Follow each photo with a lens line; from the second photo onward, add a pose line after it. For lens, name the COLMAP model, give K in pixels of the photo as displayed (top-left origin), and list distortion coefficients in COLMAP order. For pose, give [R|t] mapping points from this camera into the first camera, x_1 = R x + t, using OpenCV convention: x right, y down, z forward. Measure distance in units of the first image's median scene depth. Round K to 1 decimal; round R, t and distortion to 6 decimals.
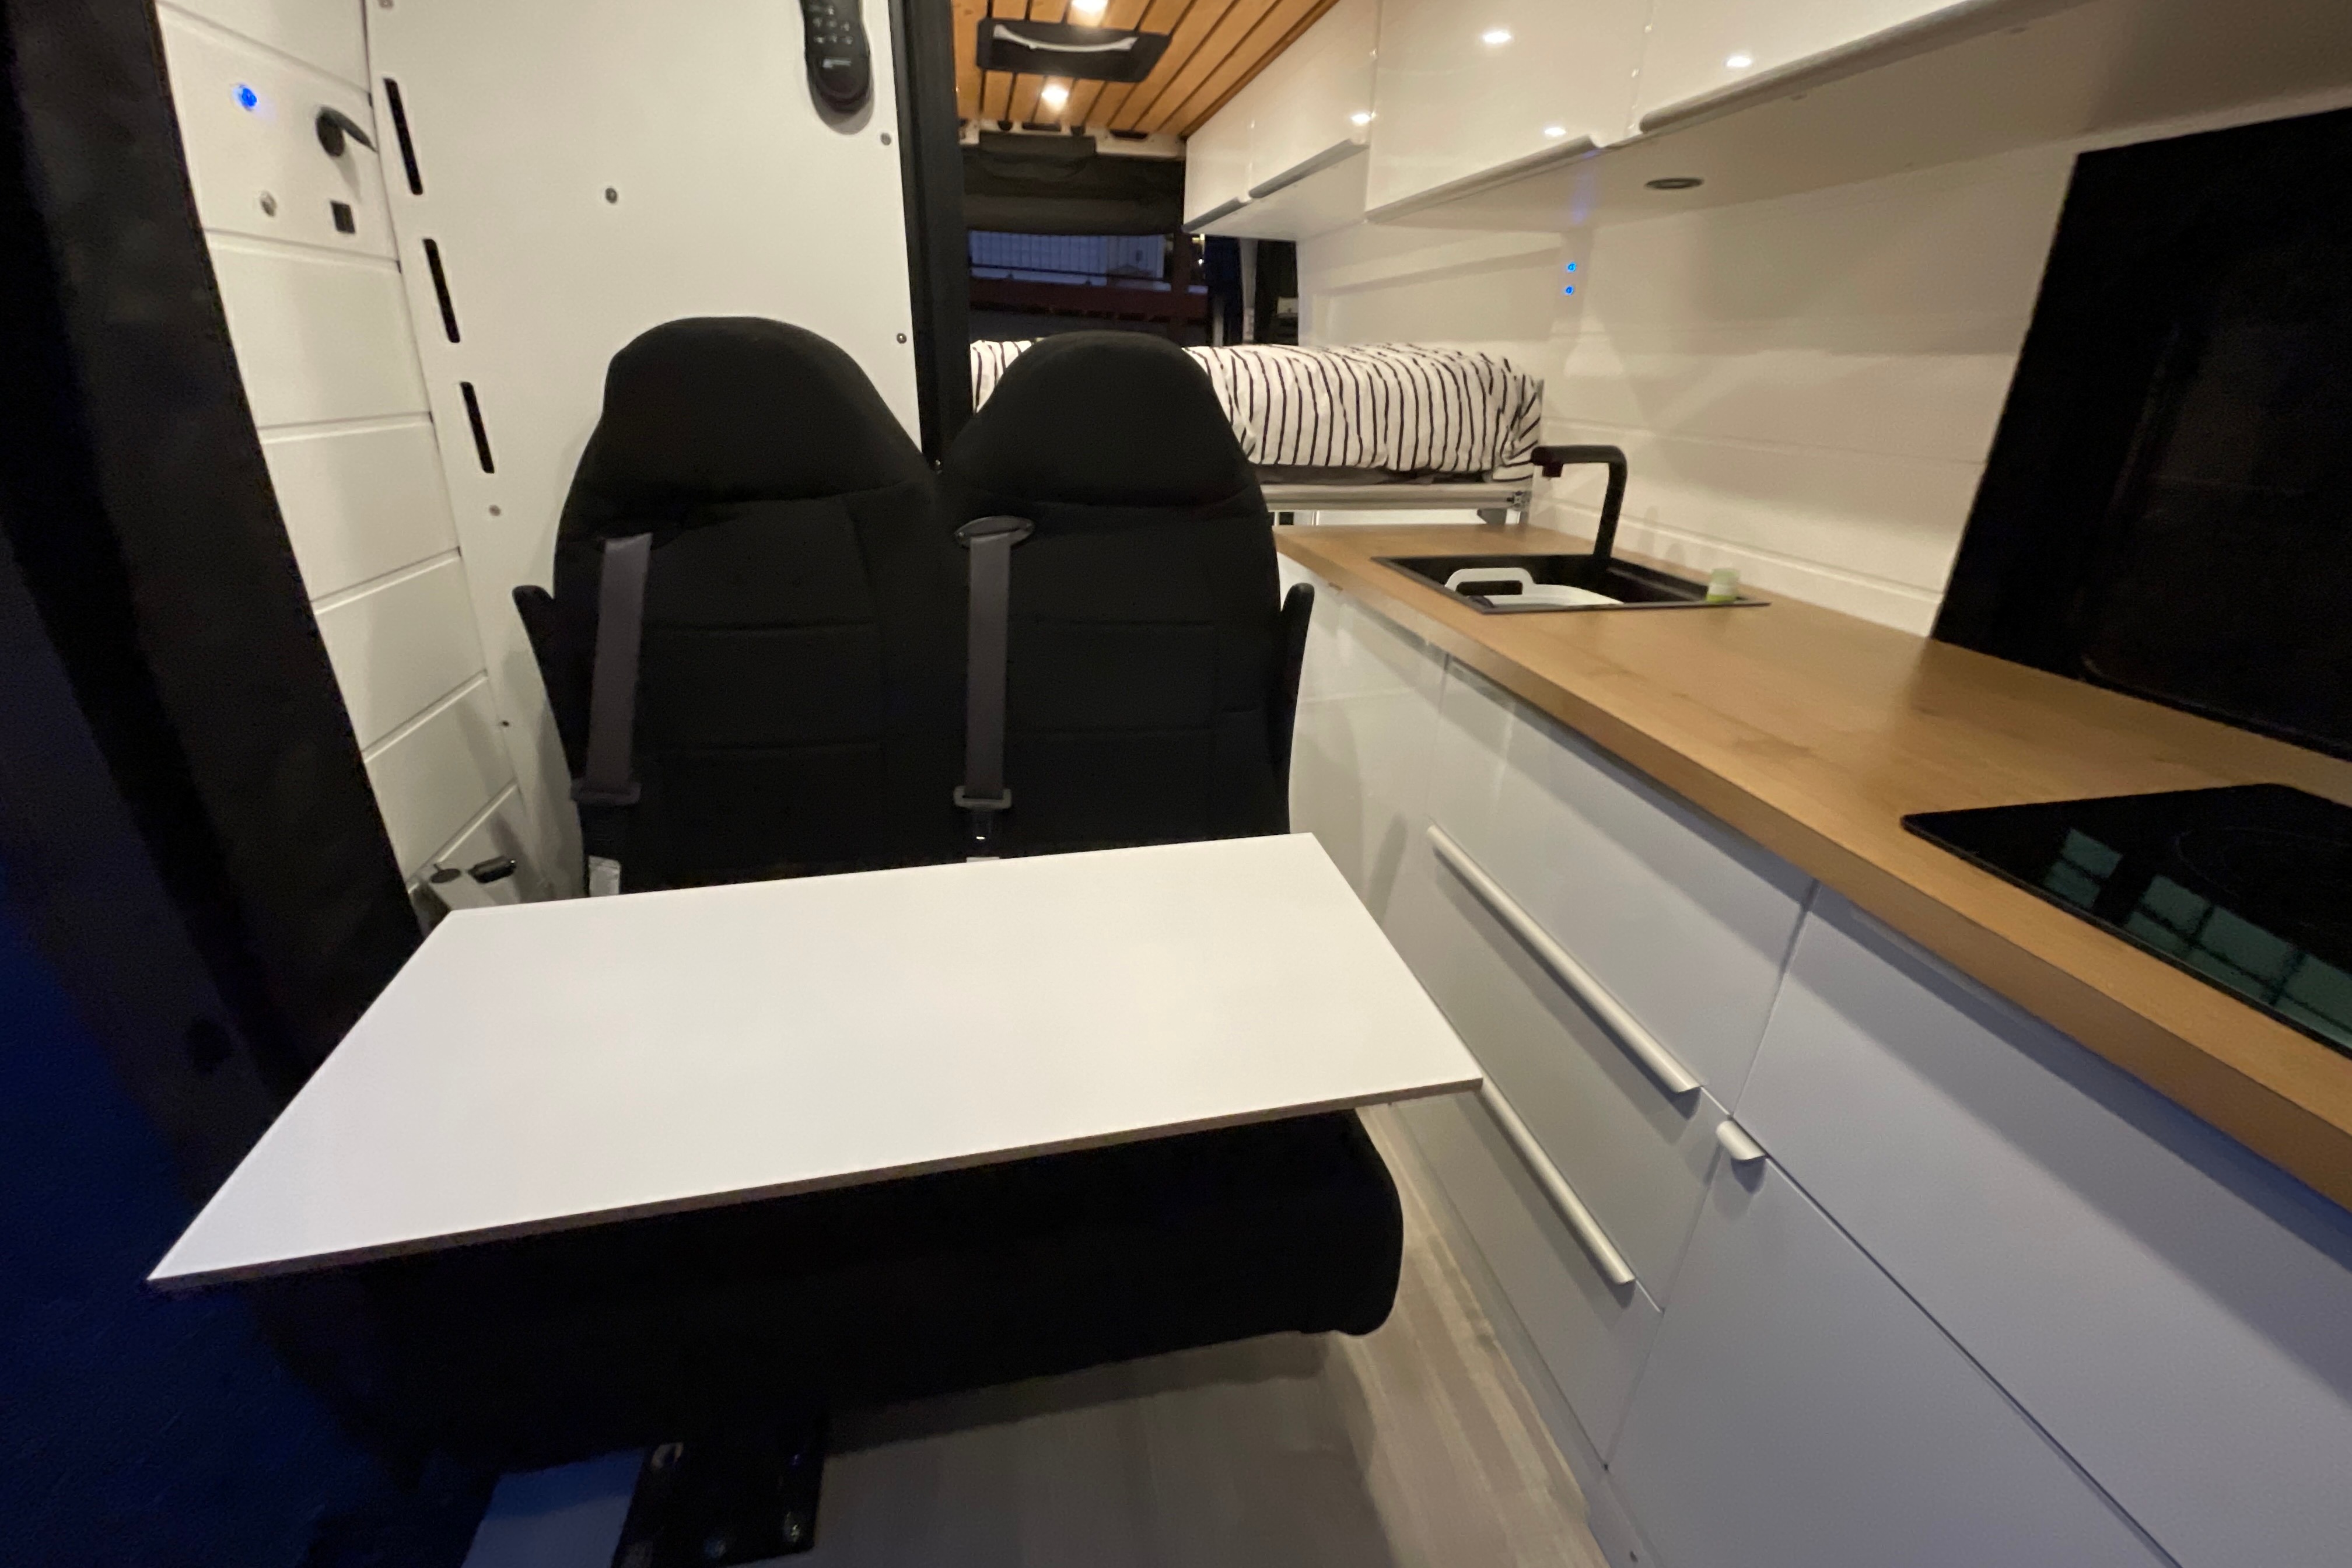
lens RADIAL K [[947.0, 0, 1220.3], [0, 947.0, 794.4], [0, 0, 1]] dist [0.000407, 0.001814]
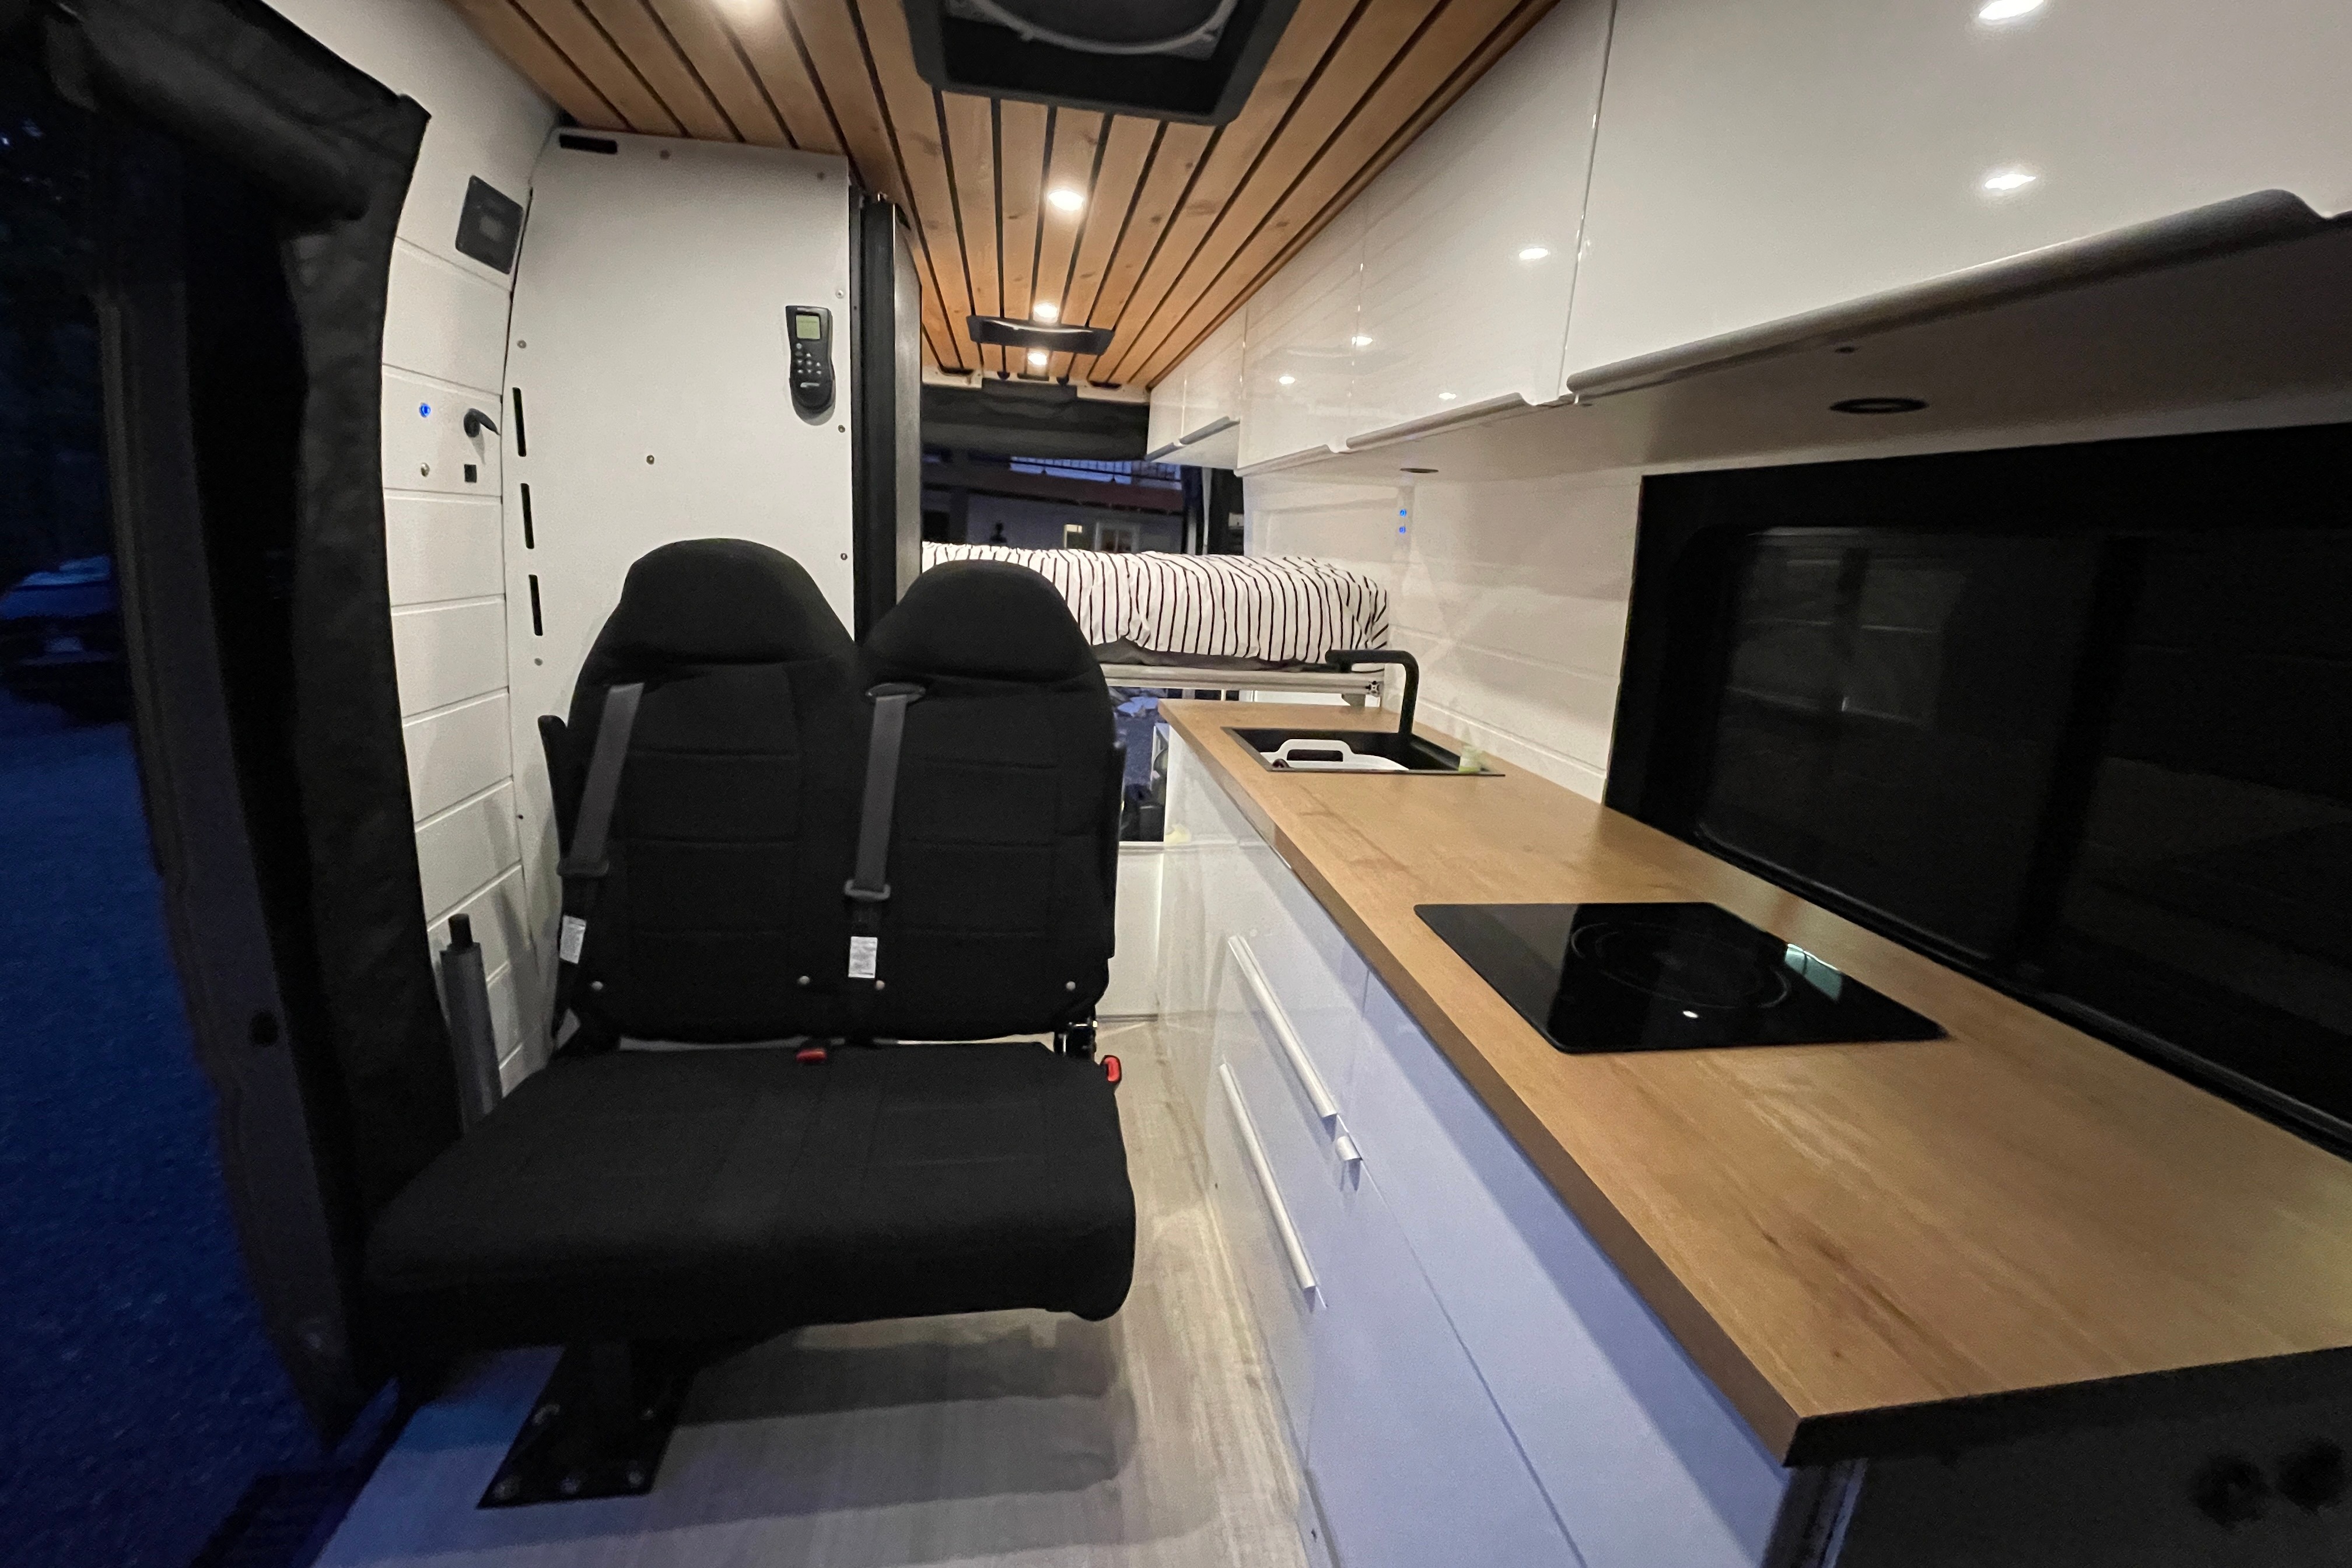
lens RADIAL K [[947.0, 0, 1204.9], [0, 947.0, 807.8], [0, 0, 1]] dist [0.000407, 0.001814]
pose [[0.998470, 0.047930, -0.027586, 0.244536], [-0.051763, 0.985576, -0.161120, 0.078809], [0.019465, 0.162301, 0.986549, -0.298272]]
